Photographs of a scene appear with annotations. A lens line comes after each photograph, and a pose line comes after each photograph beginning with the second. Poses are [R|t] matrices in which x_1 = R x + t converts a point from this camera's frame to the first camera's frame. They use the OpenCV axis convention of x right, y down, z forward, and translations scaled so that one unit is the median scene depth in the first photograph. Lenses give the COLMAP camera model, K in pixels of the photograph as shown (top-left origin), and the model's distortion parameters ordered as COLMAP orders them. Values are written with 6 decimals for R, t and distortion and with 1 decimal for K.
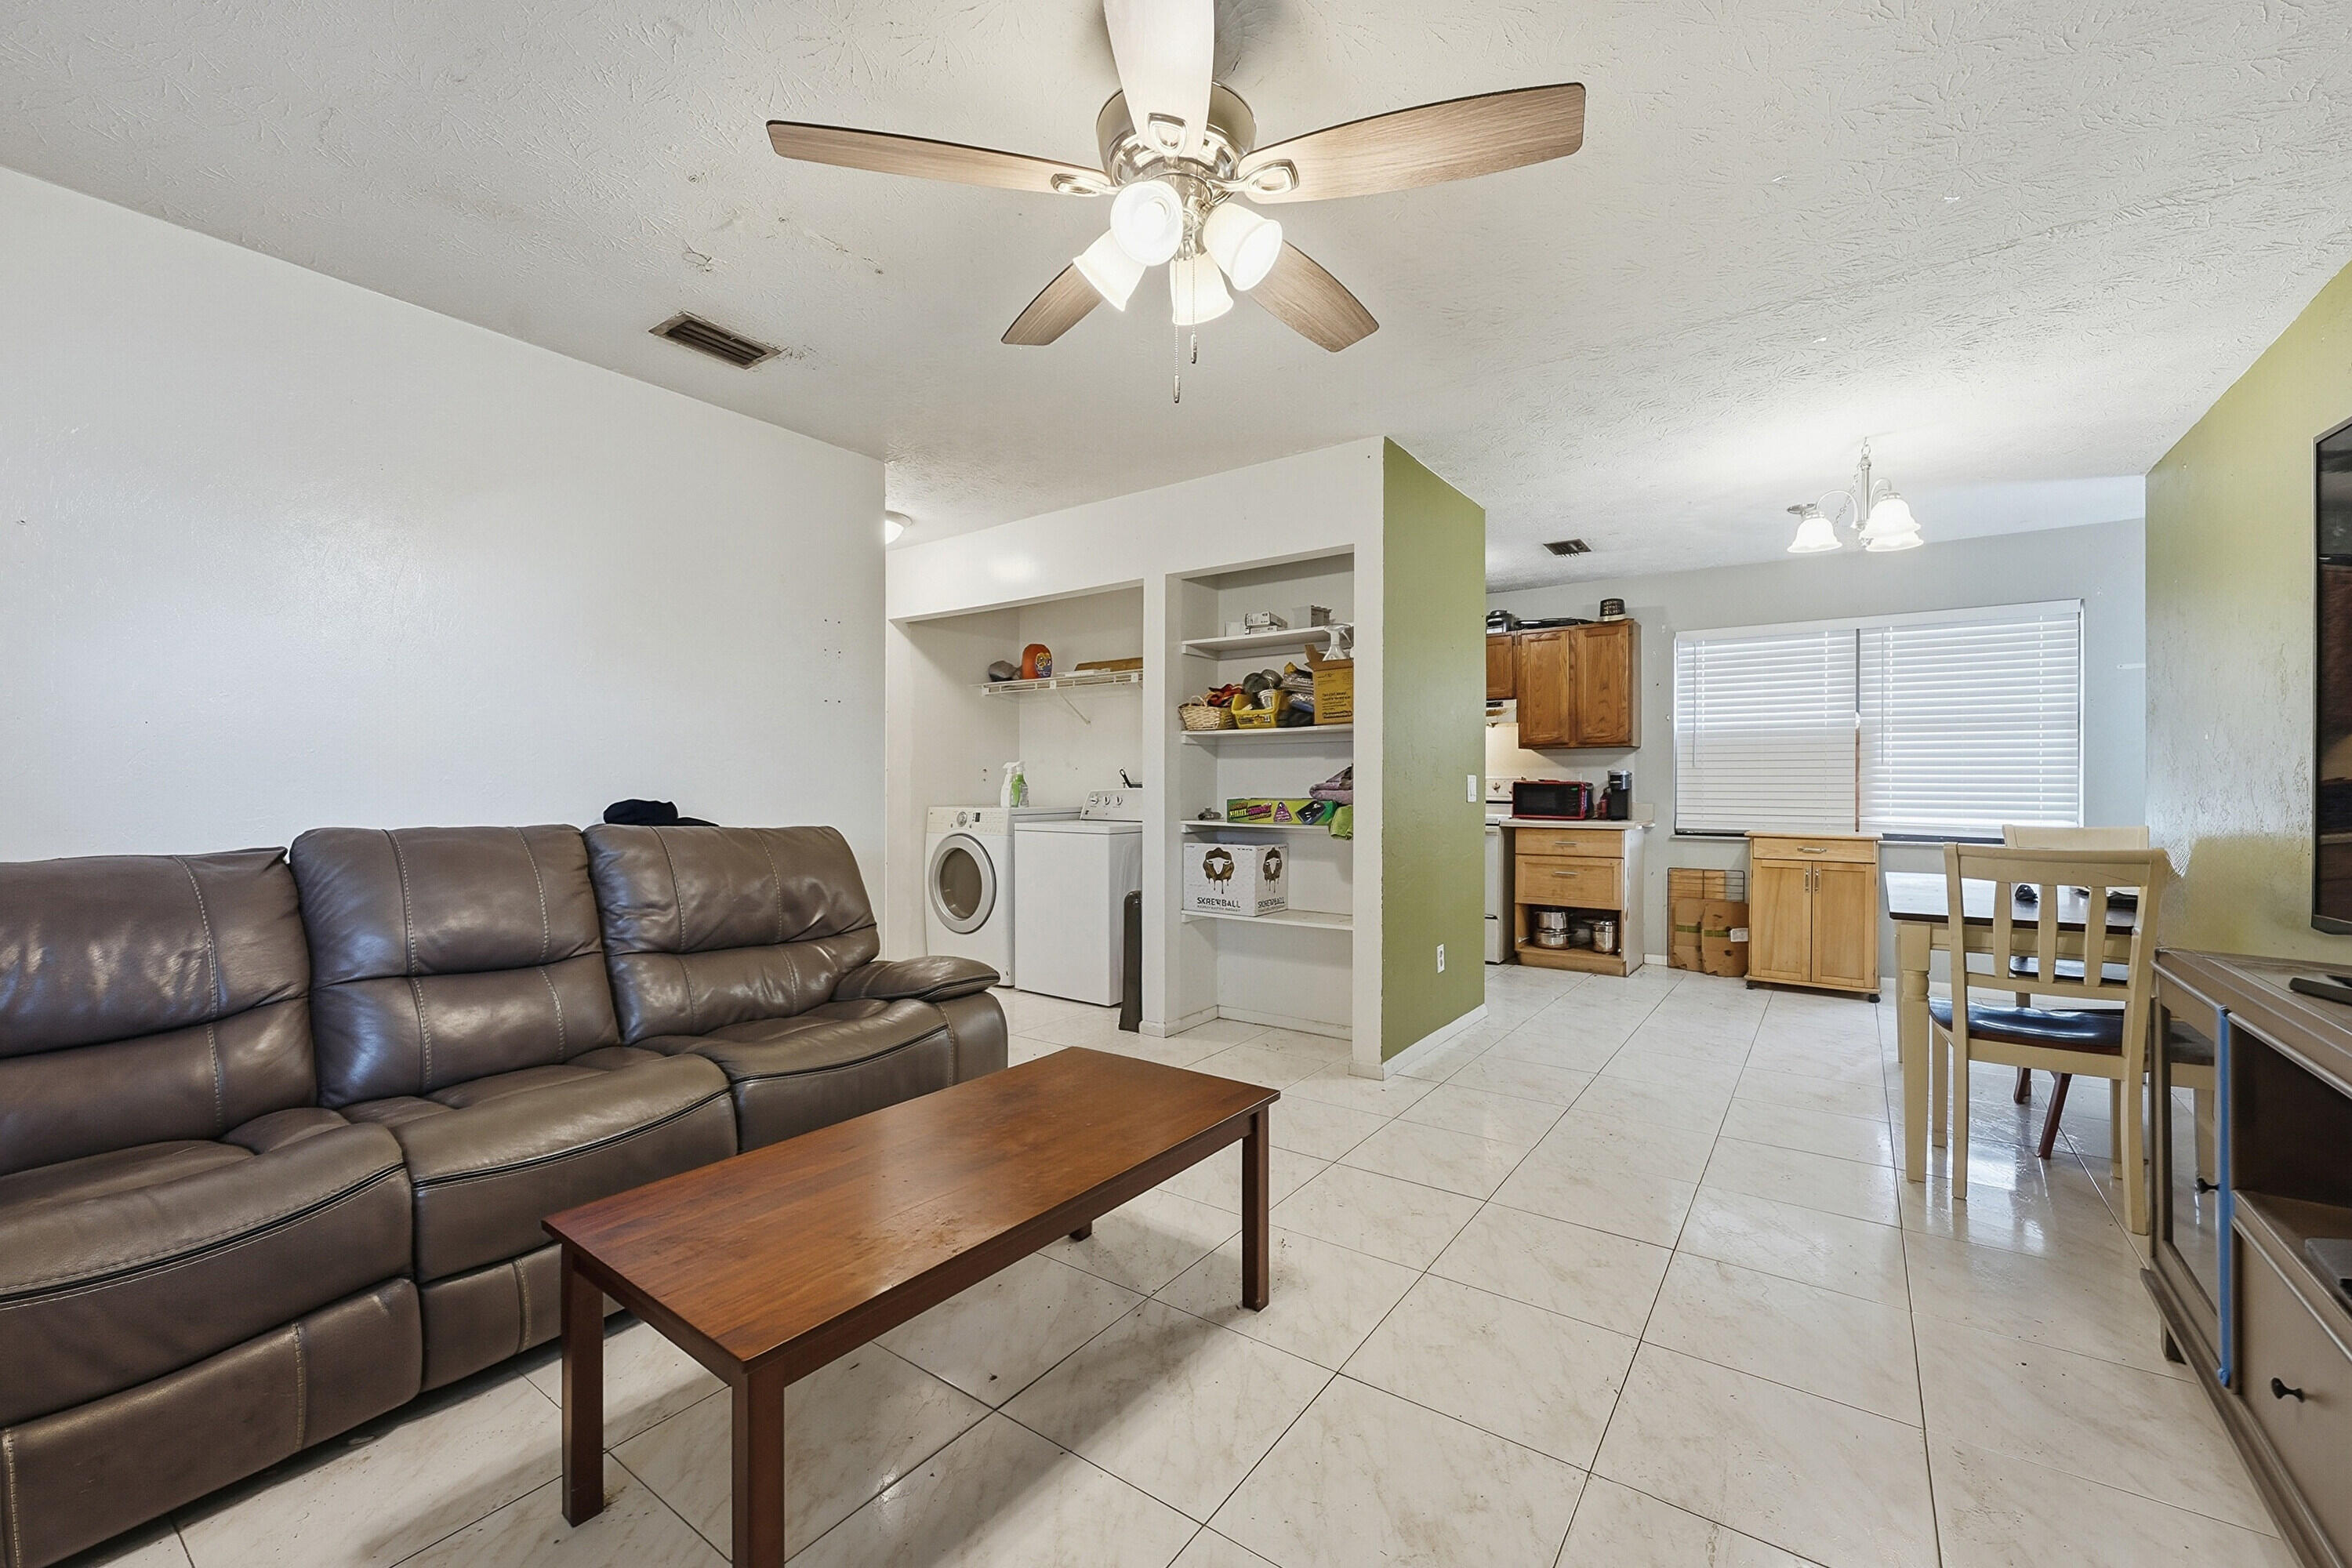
lens RADIAL K [[940.3, 0, 1185.9], [0, 940.3, 784.8], [0, 0, 1]] dist [-0.000052, -0.000033]
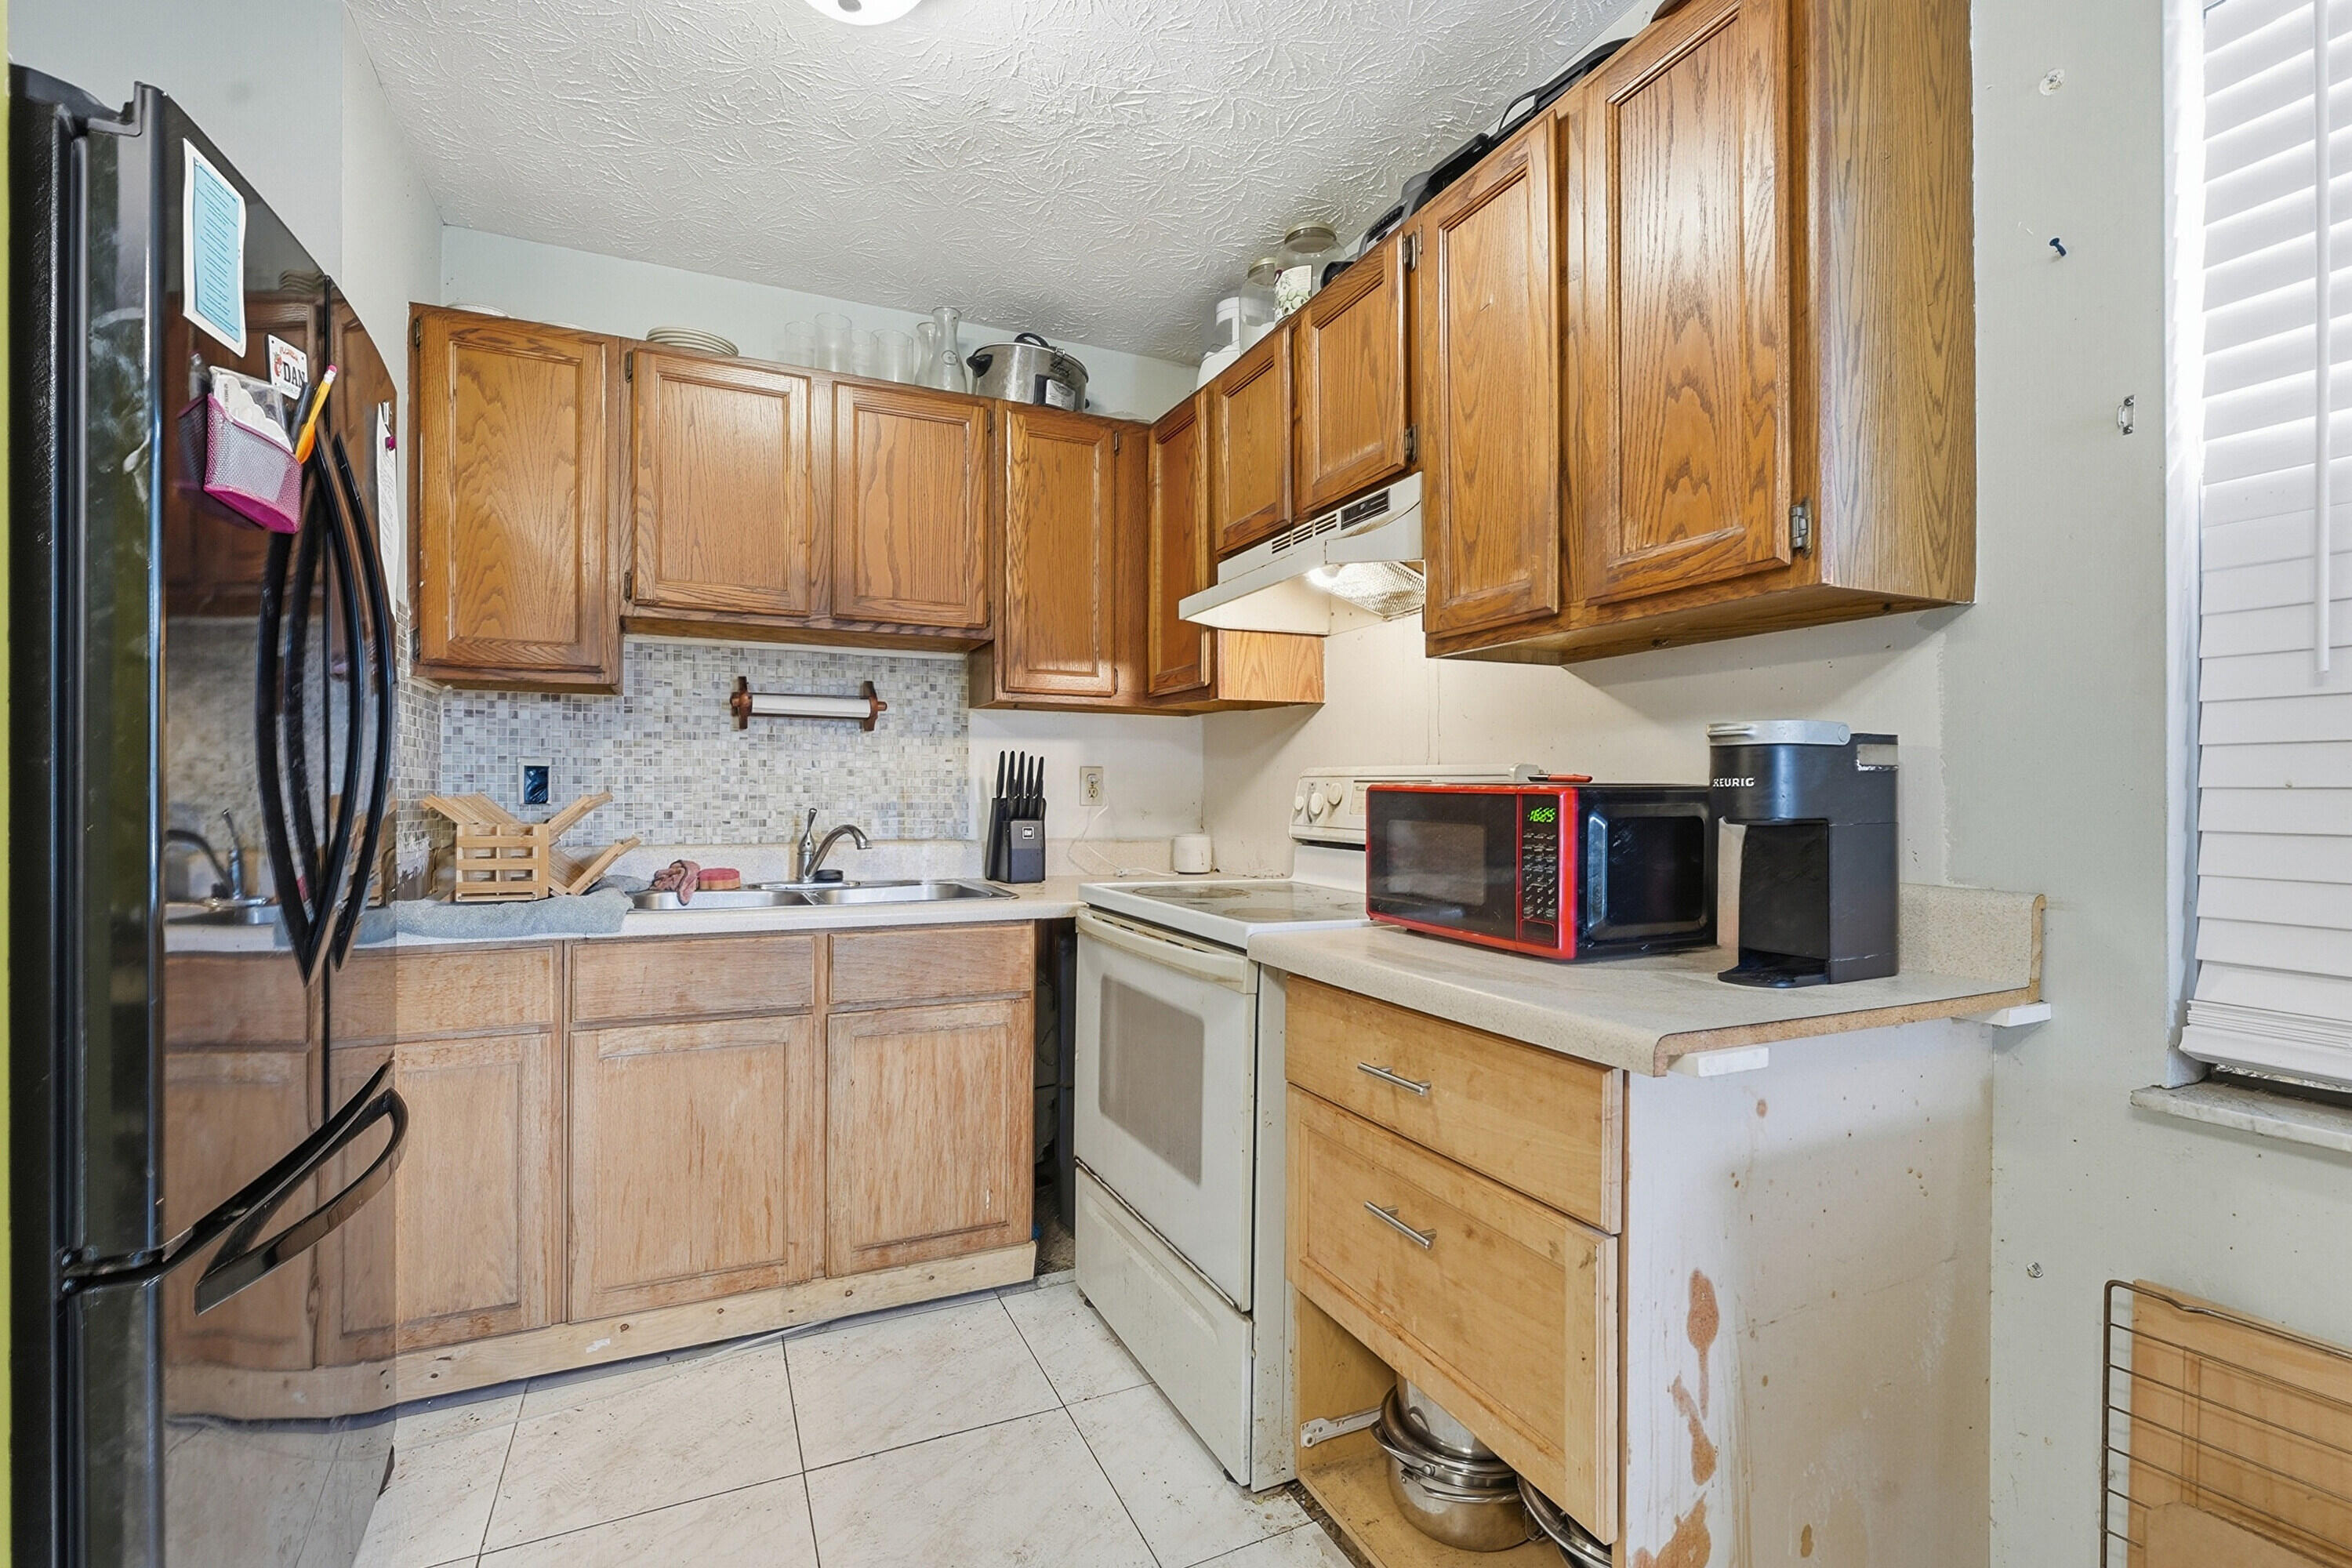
lens RADIAL K [[1042.4, 0, 1158.7], [0, 1042.4, 788.3], [0, 0, 1]] dist [-0.006805, -0.000496]
pose [[0.860896, -0.002541, -0.508774, 0.498341], [-0.001948, 0.999964, -0.008291, 0.000309], [0.508777, 0.008128, 0.860860, 0.814079]]
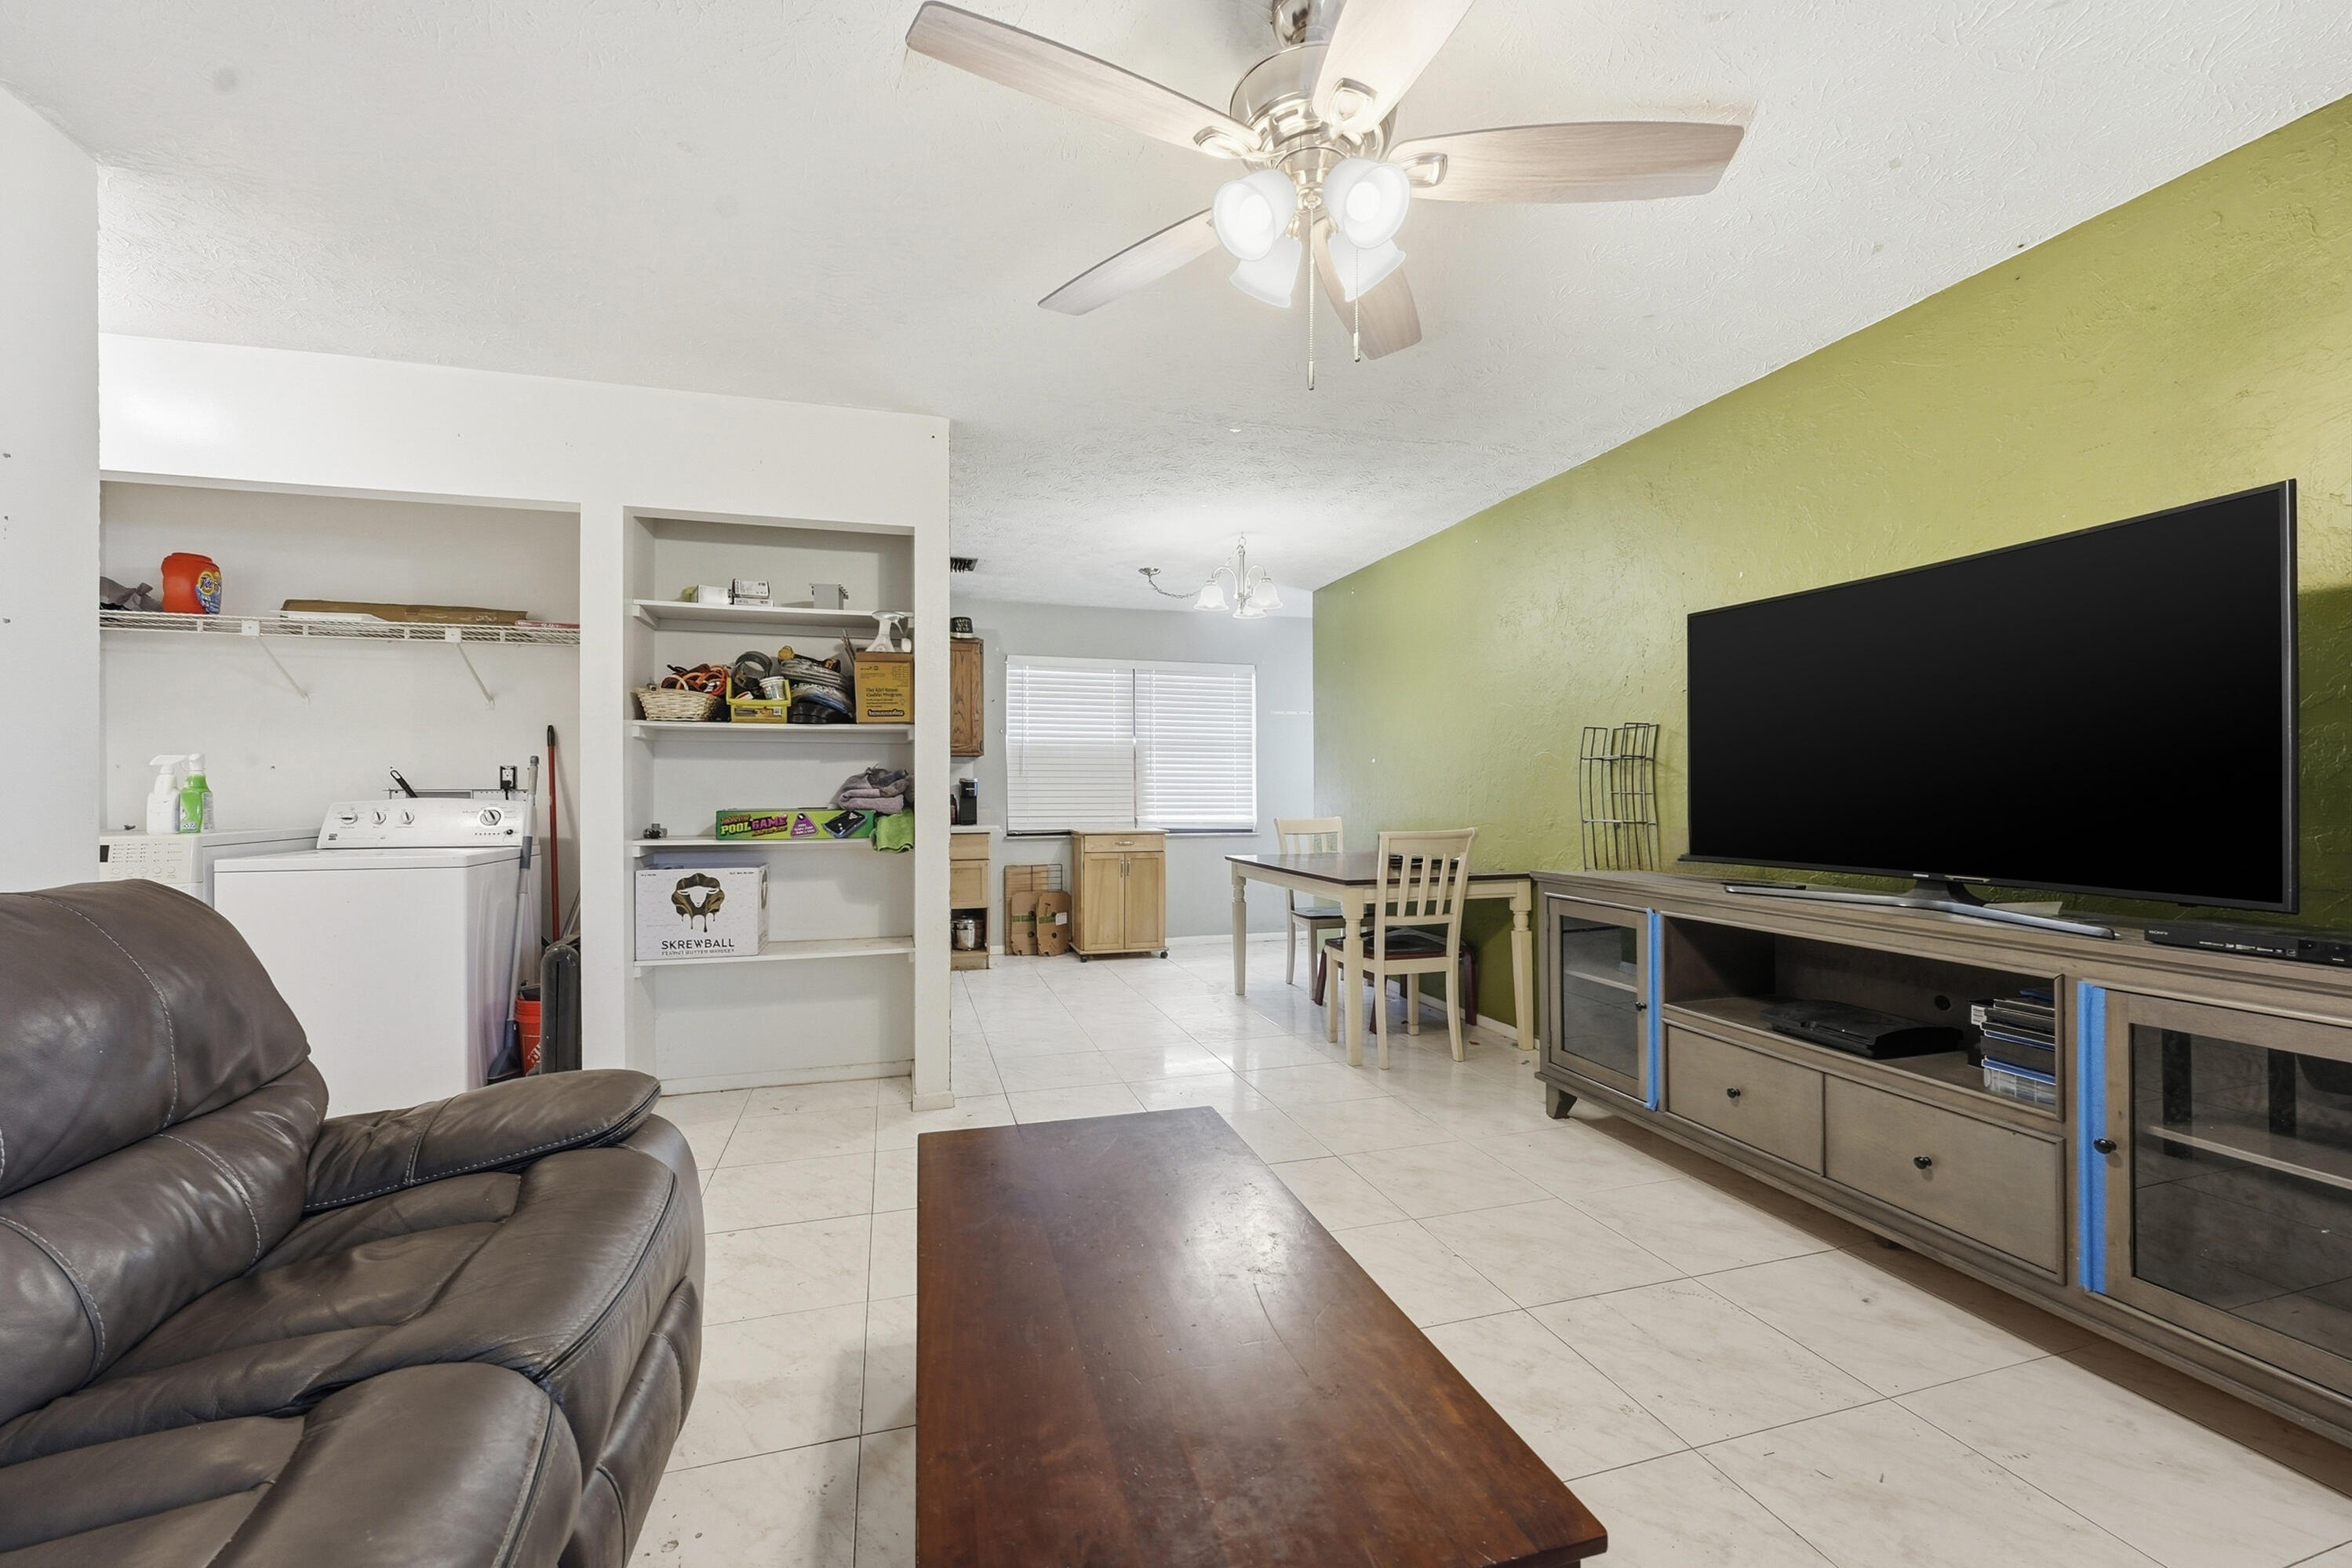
lens RADIAL K [[940.2, 0, 1180.1], [0, 940.2, 794.3], [0, 0, 1]] dist [-0.000052, -0.000033]
pose [[0.612423, -0.004629, 0.790517, -0.265944], [0.002896, 0.999989, 0.003612, -0.000110], [-0.790525, 0.000078, 0.612430, 0.166624]]
